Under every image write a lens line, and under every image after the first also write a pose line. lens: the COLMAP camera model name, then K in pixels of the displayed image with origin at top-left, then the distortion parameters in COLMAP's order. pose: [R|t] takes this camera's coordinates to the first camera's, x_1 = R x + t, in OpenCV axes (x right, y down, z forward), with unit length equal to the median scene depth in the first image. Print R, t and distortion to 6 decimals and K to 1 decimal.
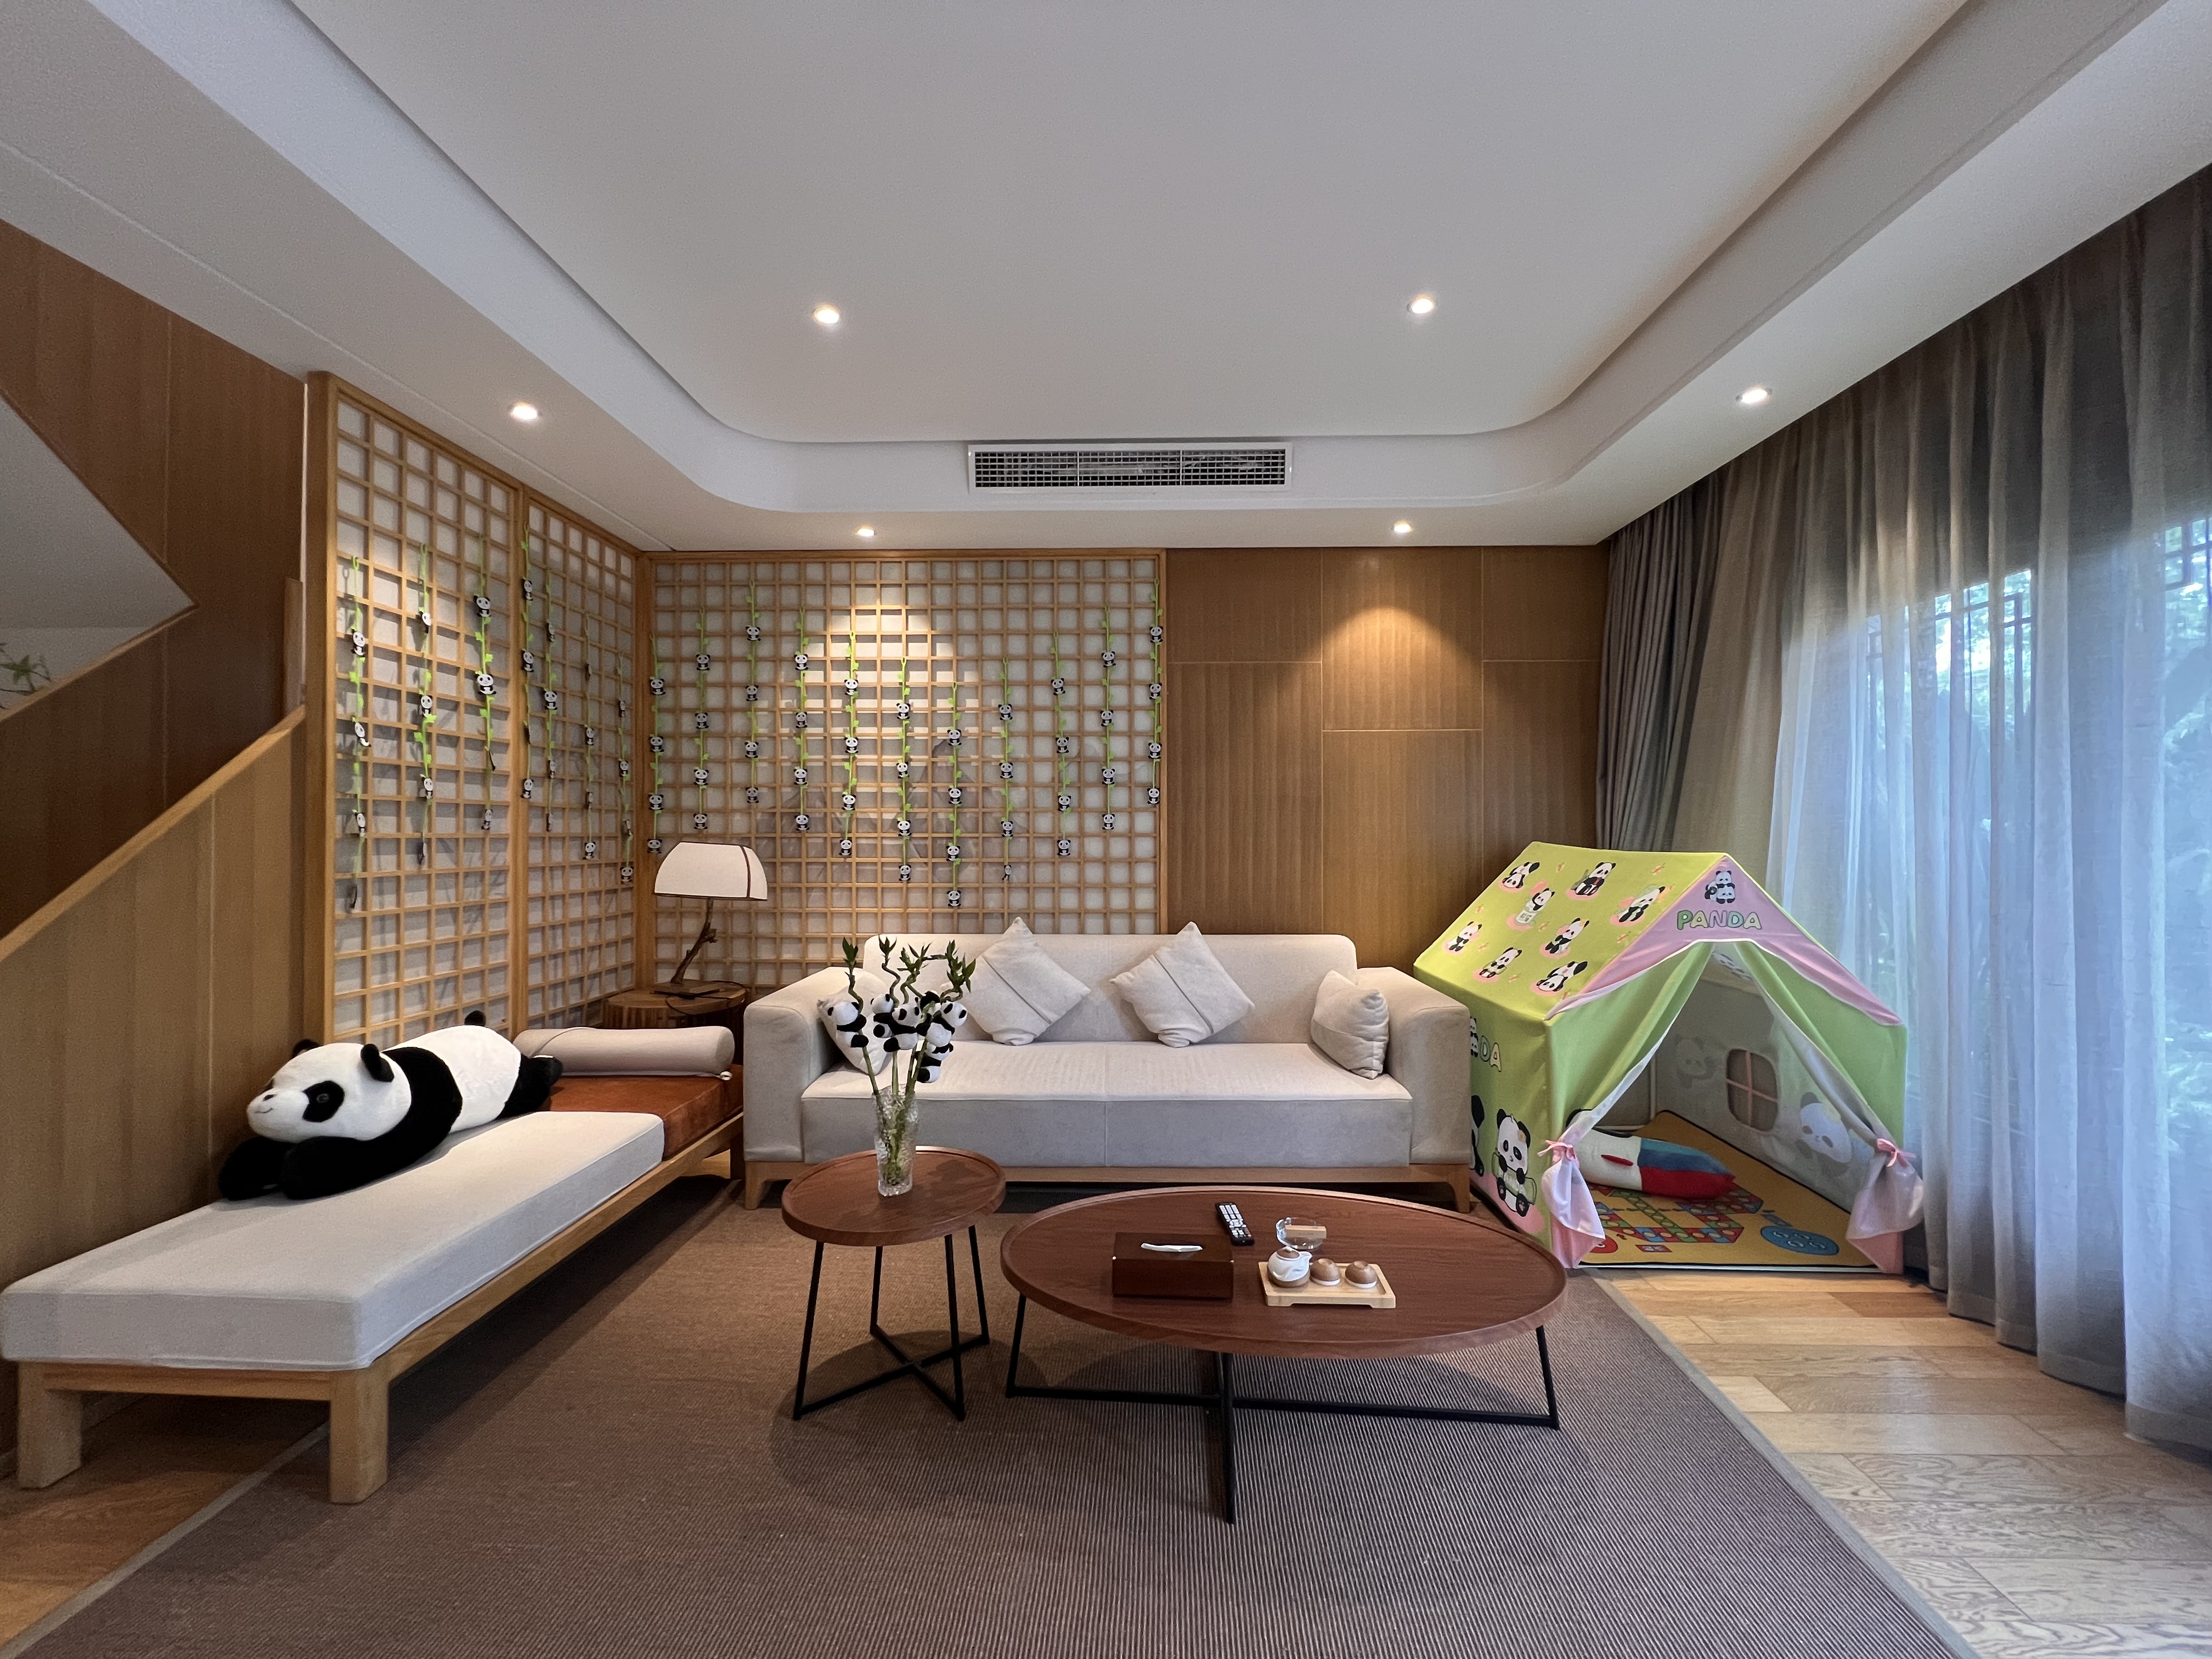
lens RADIAL K [[885.6, 0, 1100.3], [0, 885.6, 822.4], [0, 0, 1]] dist [-0.000303, 0.000204]
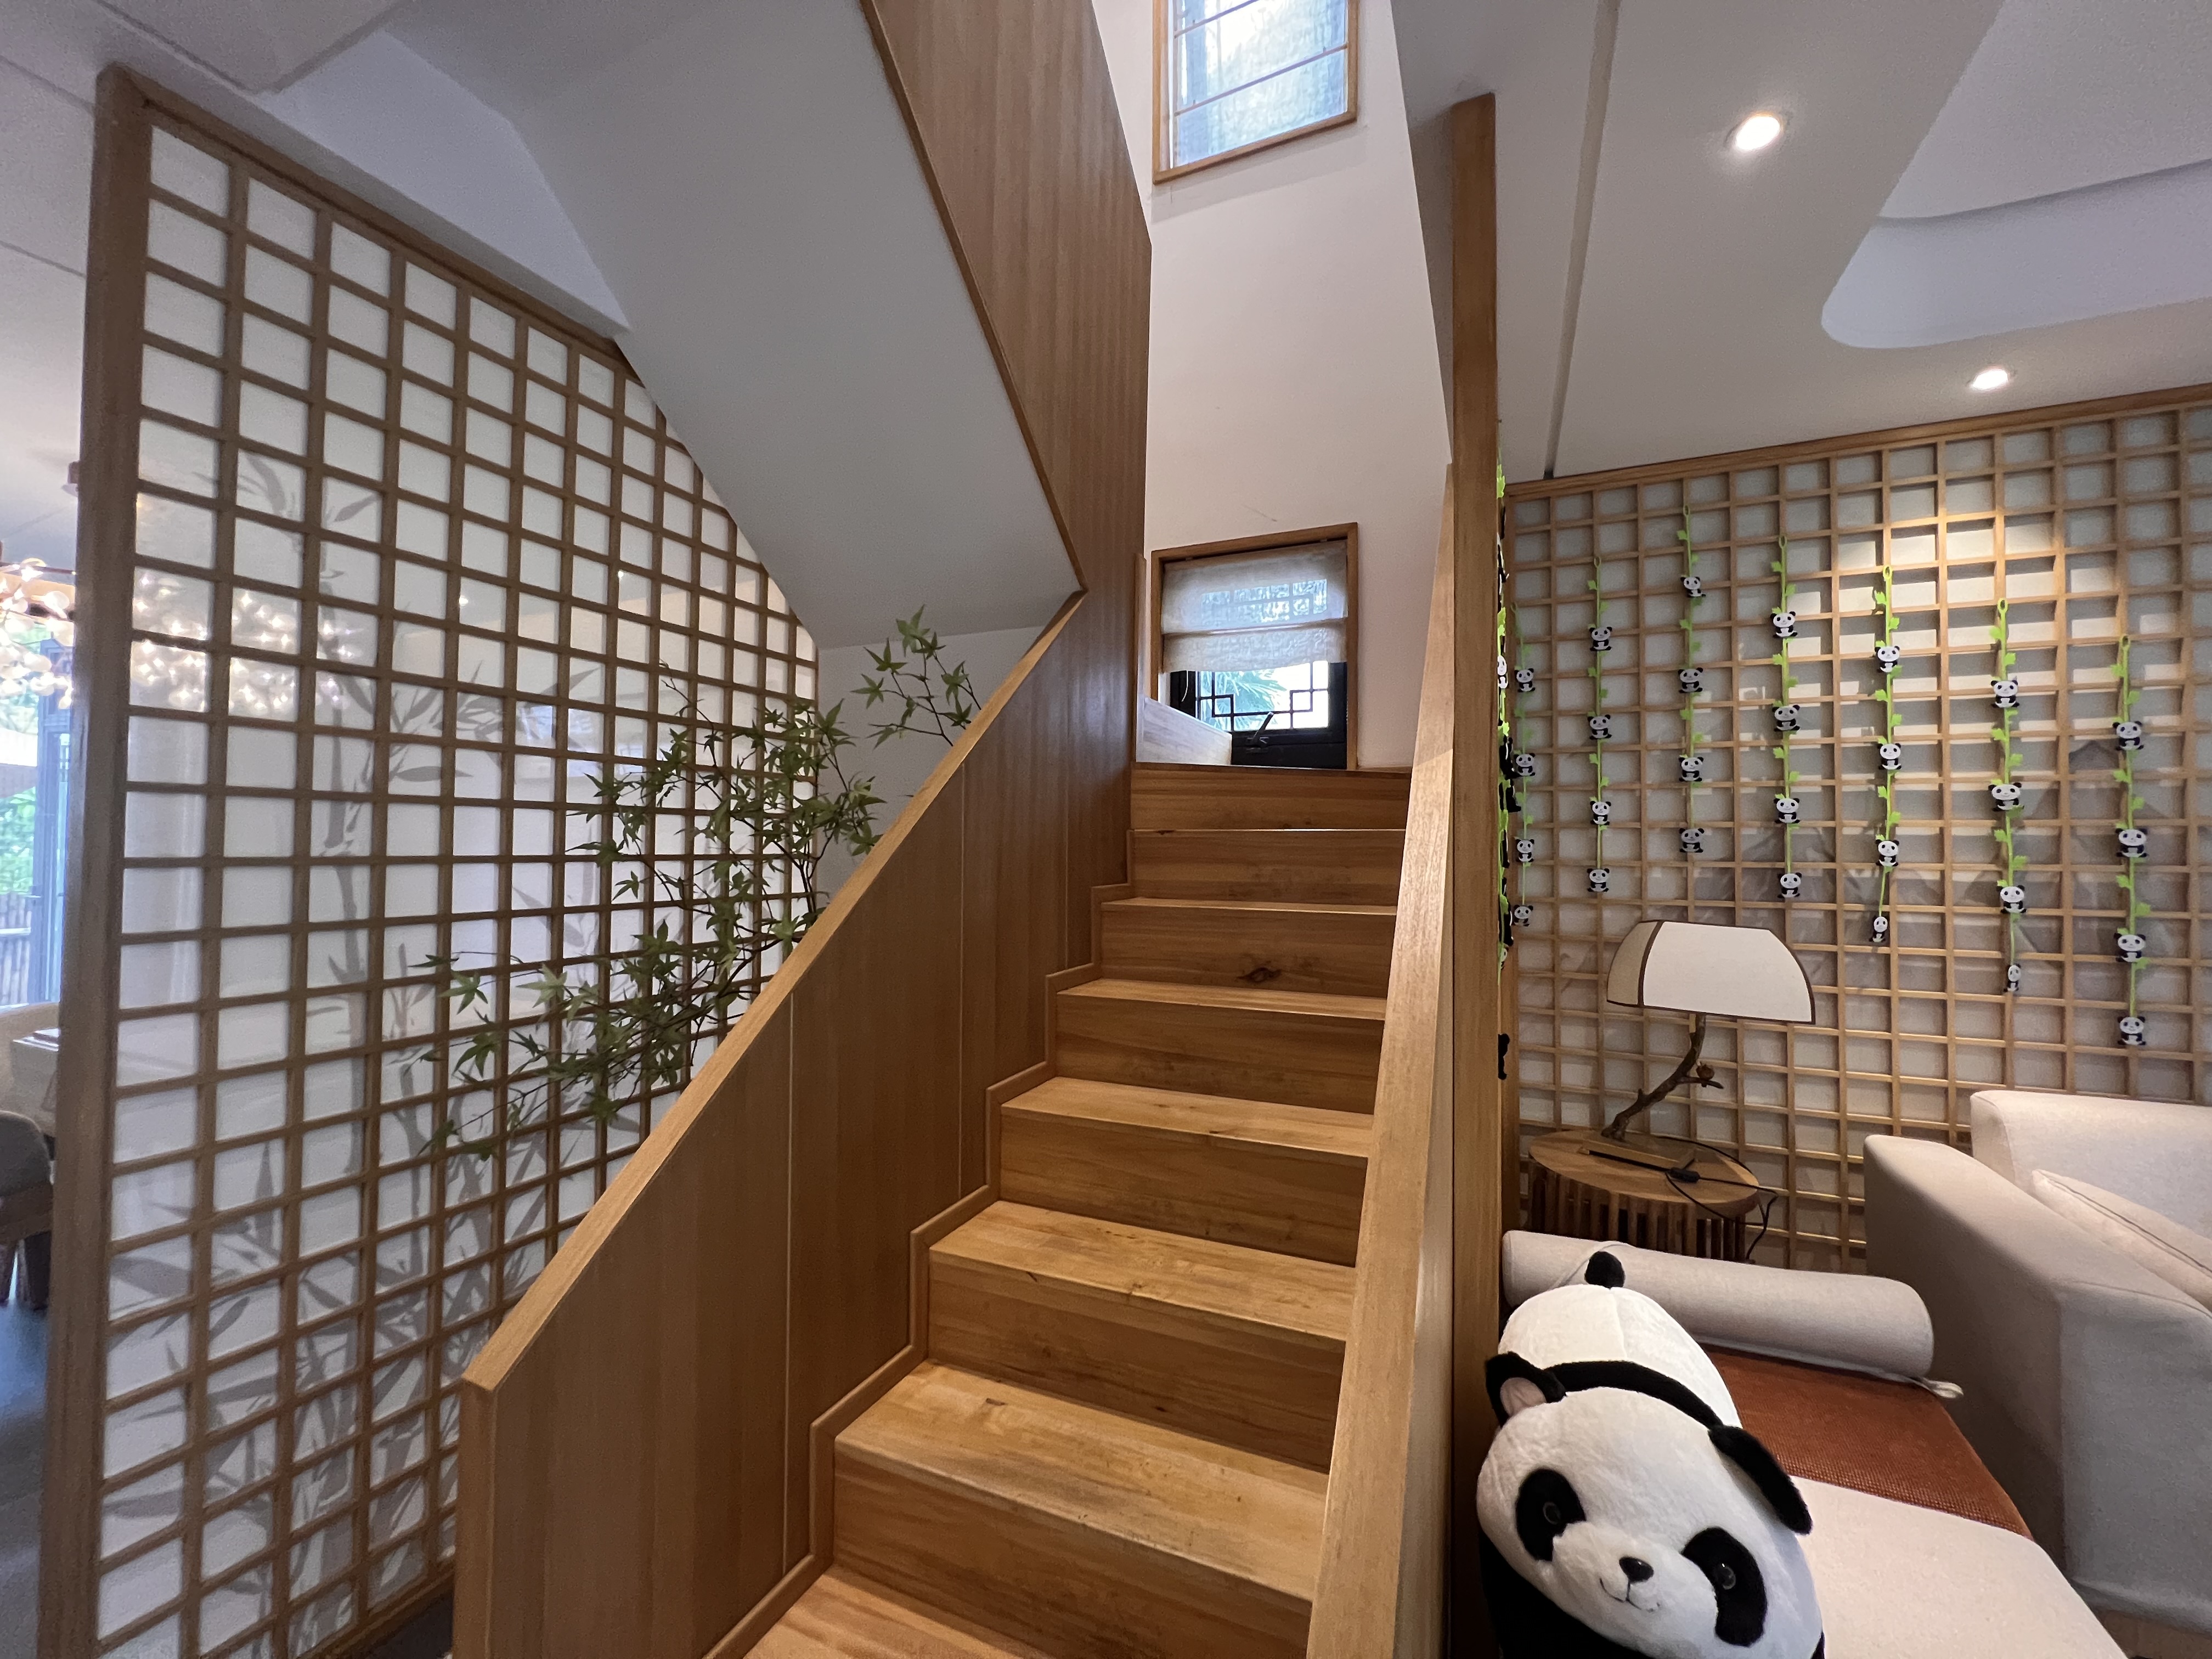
lens RADIAL K [[885.6, 0, 1107.6], [0, 885.6, 831.6], [0, 0, 1]] dist [-0.000303, 0.000204]
pose [[0.925514, -0.004847, -0.378683, -0.538830], [0.002808, 0.999978, -0.005938, -0.034701], [0.378704, 0.004433, 0.925507, 0.249371]]
